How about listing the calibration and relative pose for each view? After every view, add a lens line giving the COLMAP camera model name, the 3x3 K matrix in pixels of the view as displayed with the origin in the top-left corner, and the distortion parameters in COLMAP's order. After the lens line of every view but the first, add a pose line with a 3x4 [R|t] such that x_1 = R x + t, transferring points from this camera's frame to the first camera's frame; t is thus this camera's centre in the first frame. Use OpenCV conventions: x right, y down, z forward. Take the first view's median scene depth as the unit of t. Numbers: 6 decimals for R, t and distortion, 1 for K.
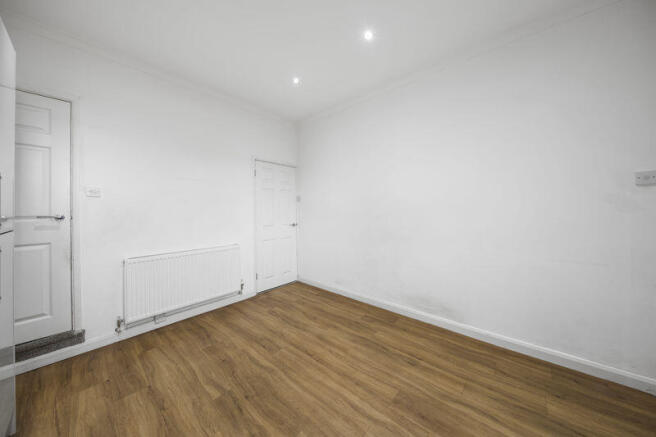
lens RADIAL K [[215.8, 0, 333.0], [0, 215.8, 212.9], [0, 0, 1]] dist [-0.000361, -0.002718]
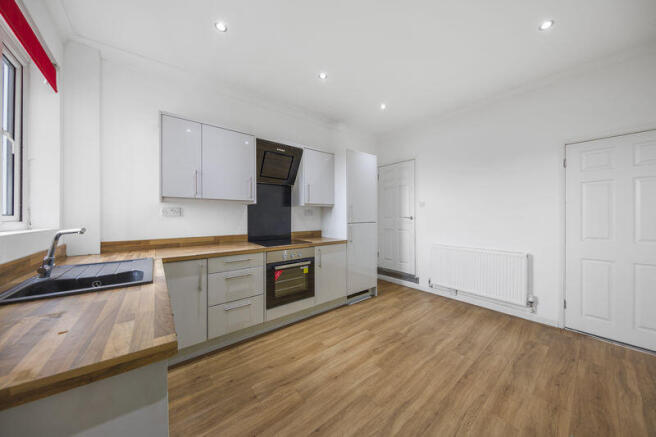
lens RADIAL K [[215.8, 0, 333.0], [0, 215.8, 212.9], [0, 0, 1]] dist [-0.000361, -0.002718]
pose [[-0.176670, -0.003418, -0.984264, 0.827522], [-0.007598, 0.999969, -0.002108, -0.010122], [0.984241, 0.007106, -0.176690, 0.582242]]
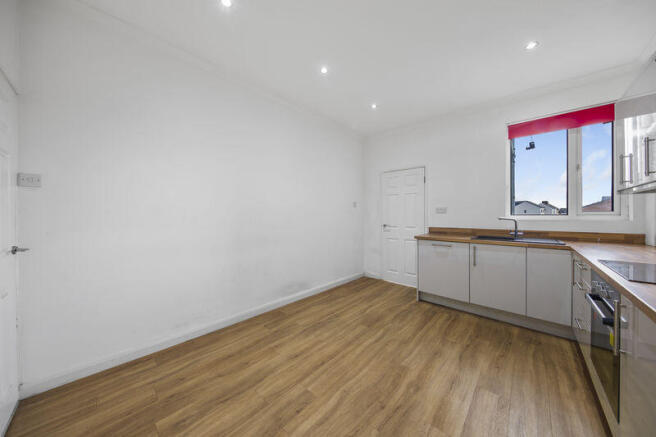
lens RADIAL K [[215.8, 0, 333.0], [0, 215.8, 212.9], [0, 0, 1]] dist [-0.000361, -0.002718]
pose [[0.029675, 0.019556, 0.999368, -1.009832], [0.016120, 0.999669, -0.020041, 0.018340], [-0.999430, 0.016705, 0.029350, 0.872362]]
